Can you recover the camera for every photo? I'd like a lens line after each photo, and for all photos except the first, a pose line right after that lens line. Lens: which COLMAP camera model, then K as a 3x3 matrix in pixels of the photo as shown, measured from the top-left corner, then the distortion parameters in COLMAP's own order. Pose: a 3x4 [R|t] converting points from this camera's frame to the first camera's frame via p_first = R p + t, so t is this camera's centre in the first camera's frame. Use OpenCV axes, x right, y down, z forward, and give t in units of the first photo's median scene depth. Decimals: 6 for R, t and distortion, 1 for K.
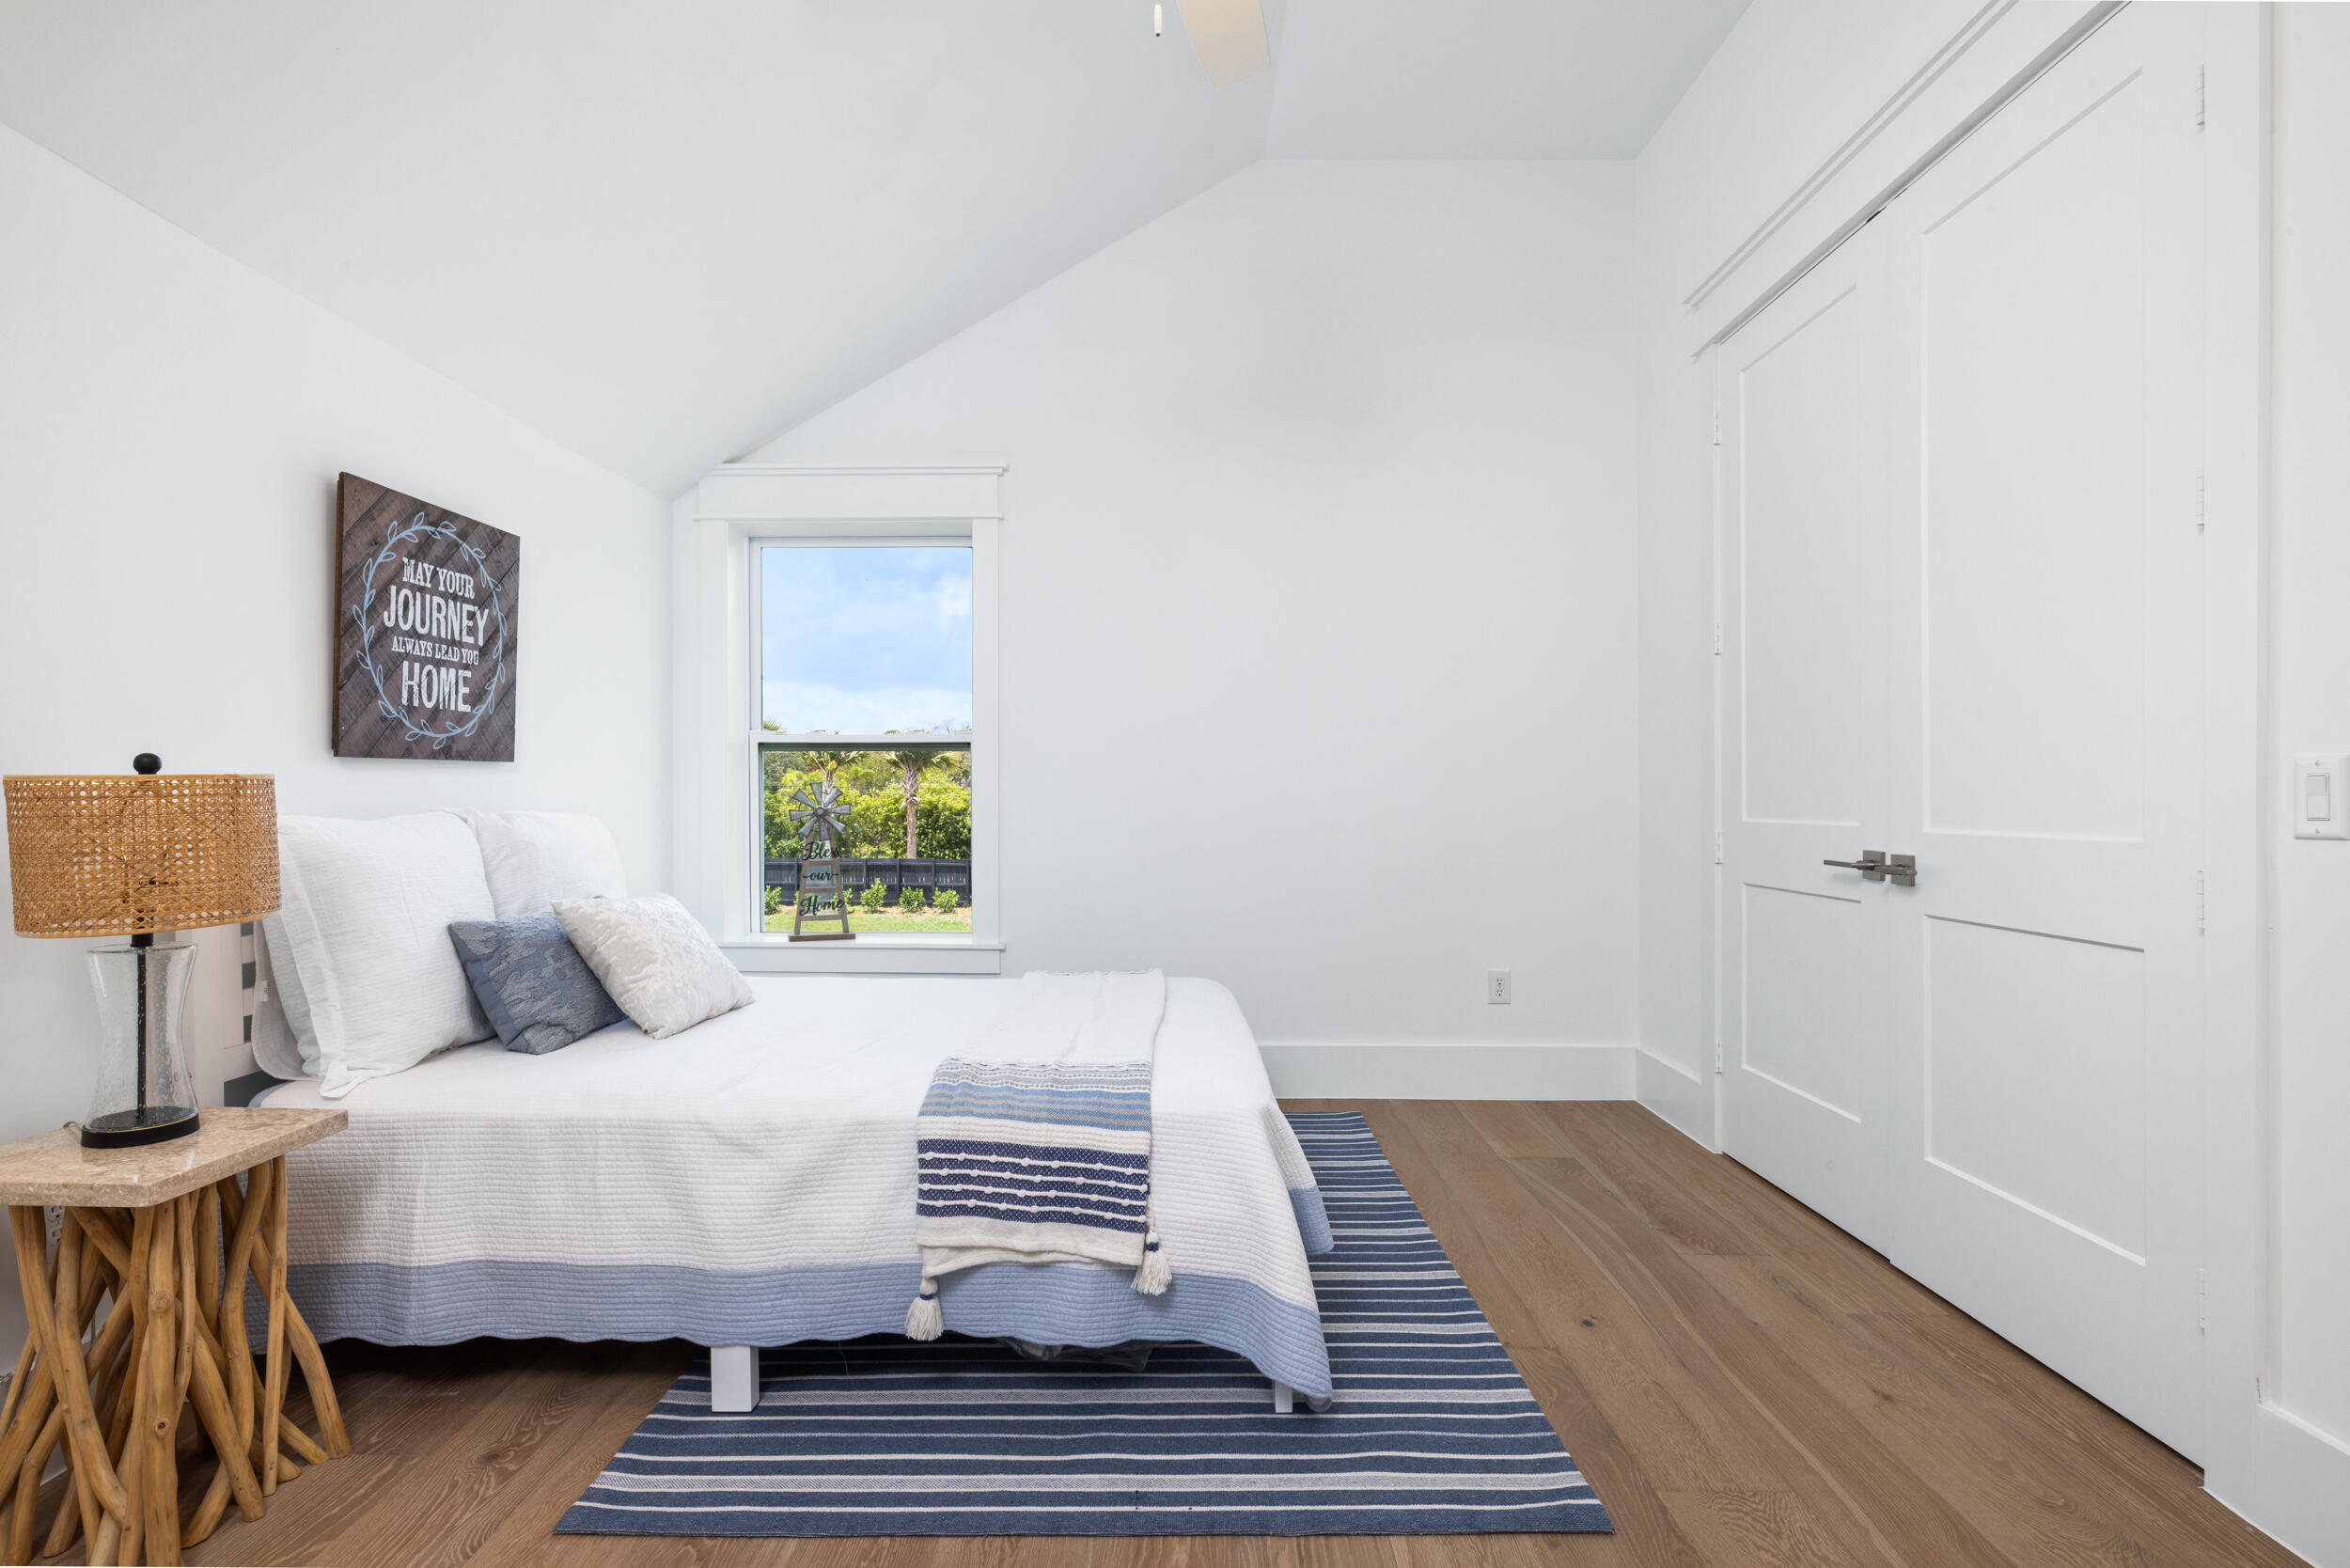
lens RADIAL K [[1131.0, 0, 1181.4], [0, 1131.0, 798.9], [0, 0, 1]] dist [-0.005406, 0.000942]
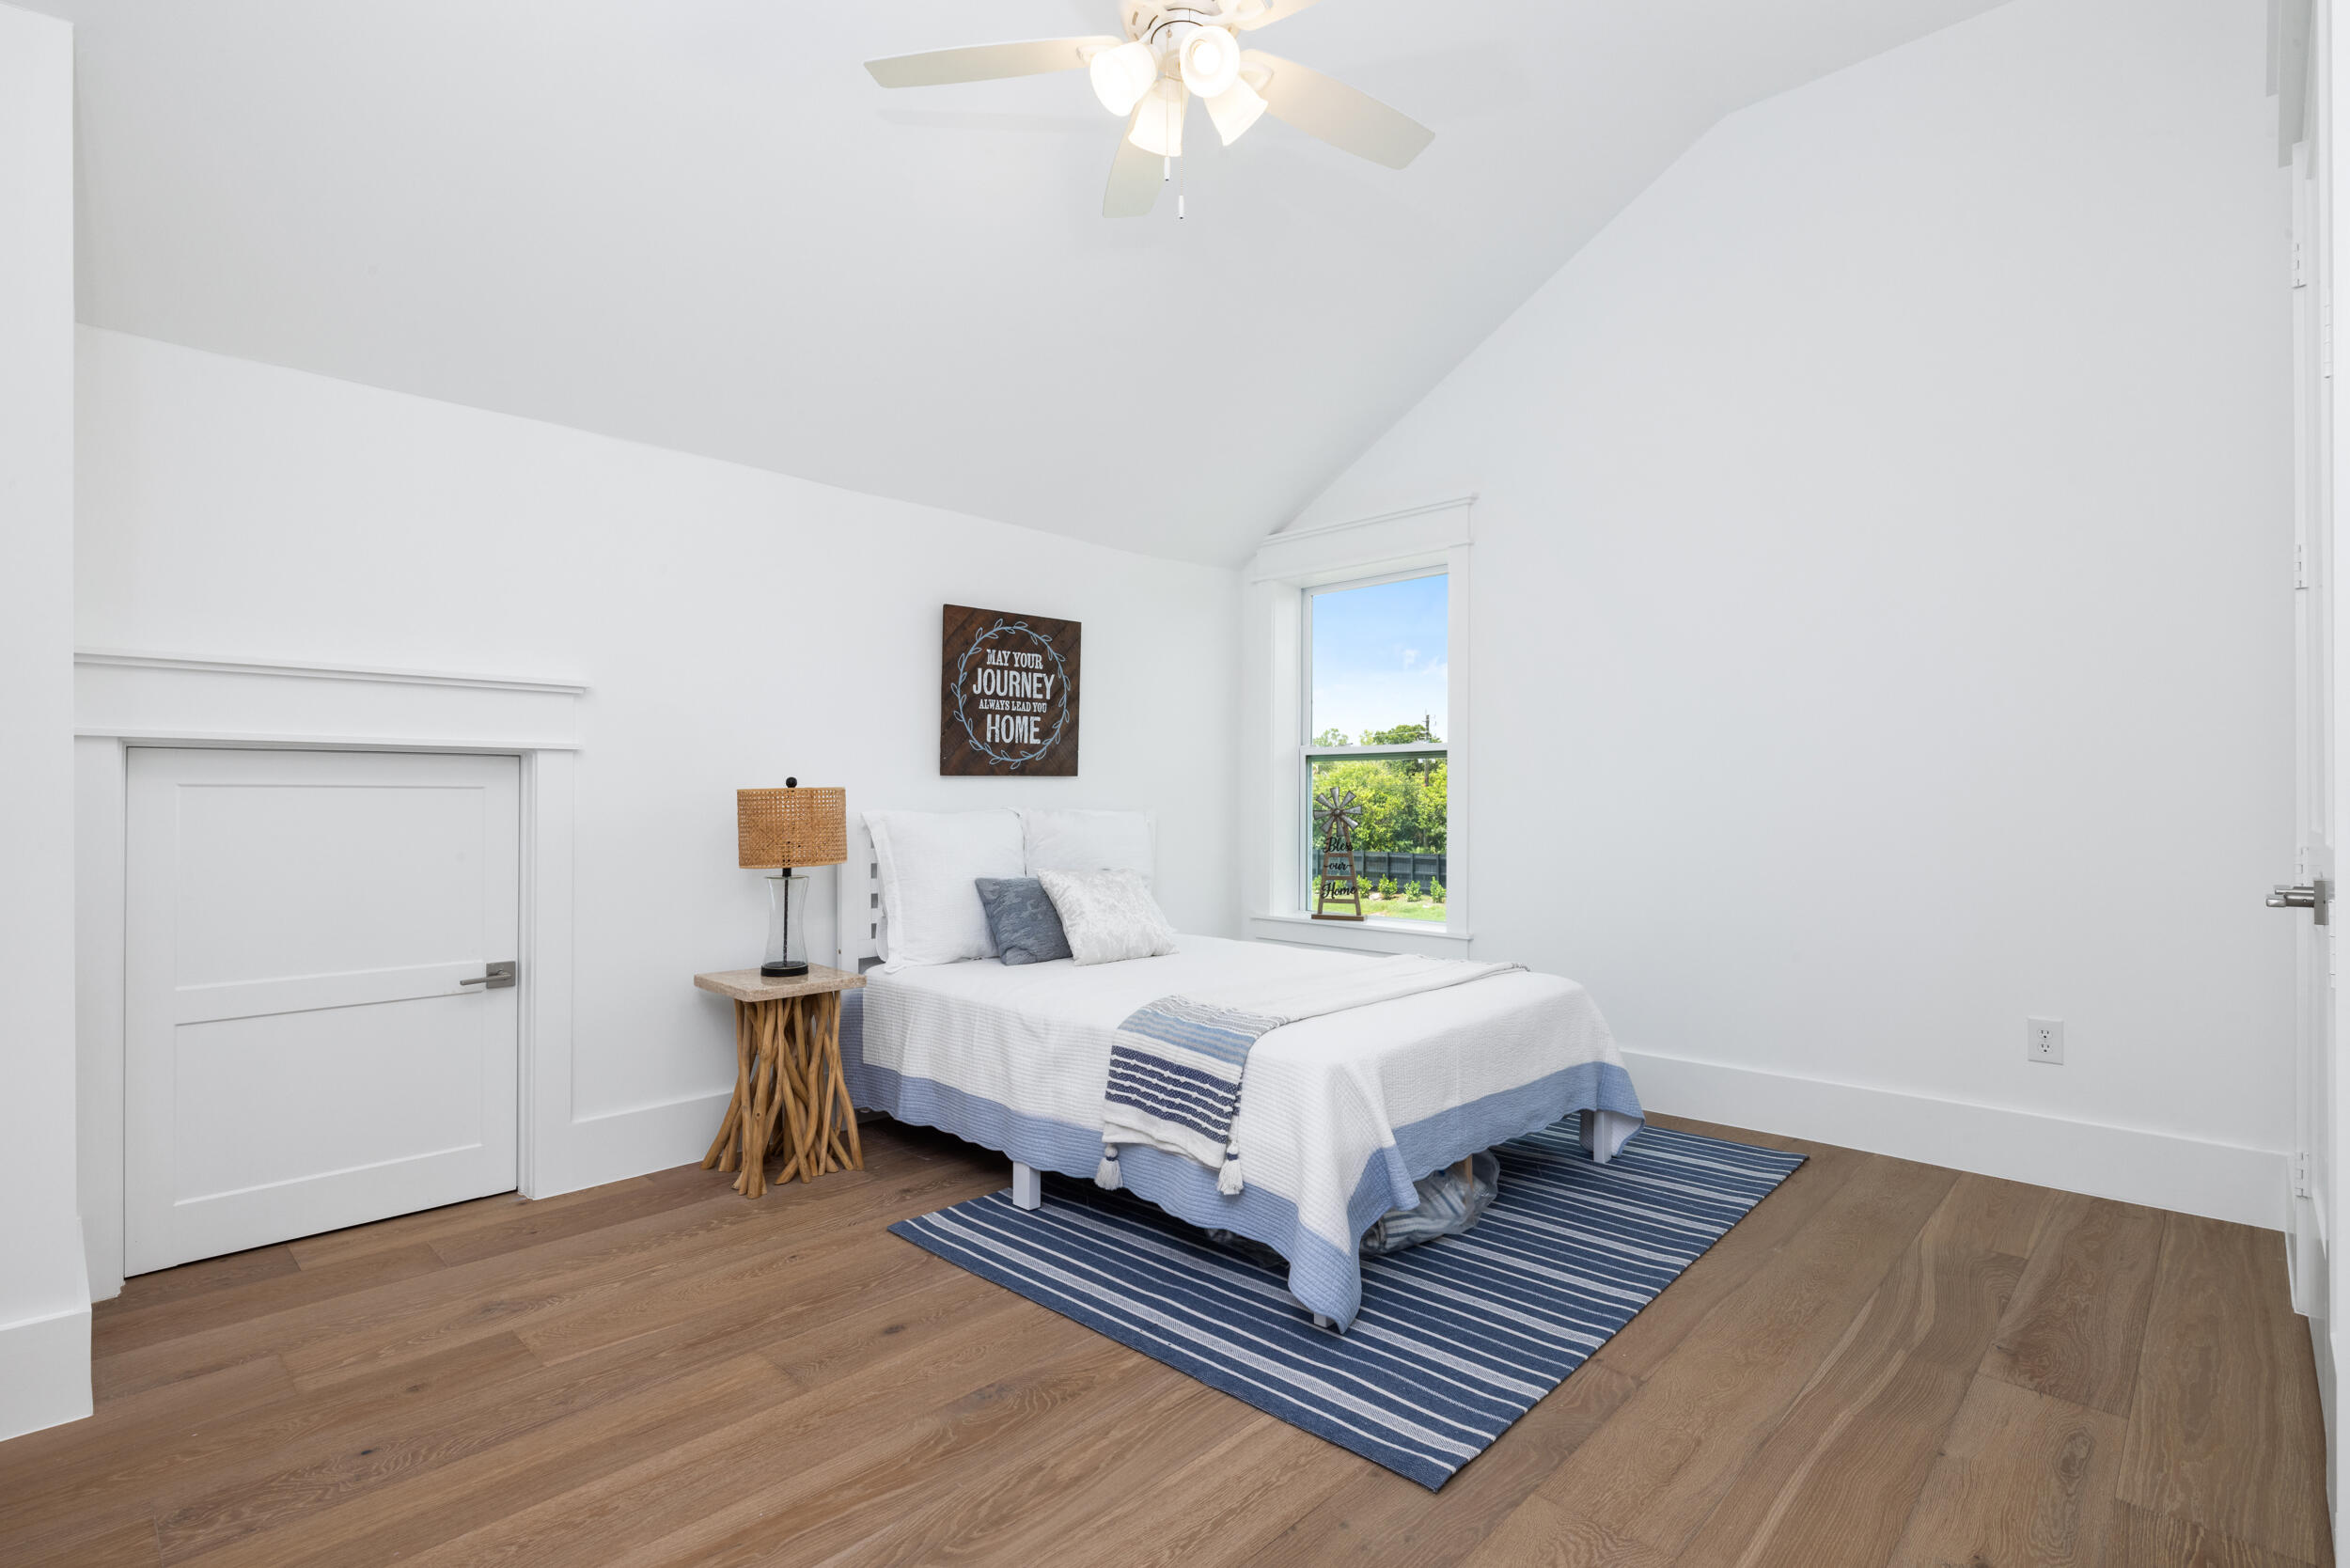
lens RADIAL K [[1131.0, 0, 1184.1], [0, 1131.0, 781.5], [0, 0, 1]] dist [-0.005406, 0.000942]
pose [[0.722264, -0.014150, -0.691473, 0.759894], [0.000784, 0.999807, -0.019641, 0.004962], [0.691617, 0.013644, 0.722136, 0.051301]]
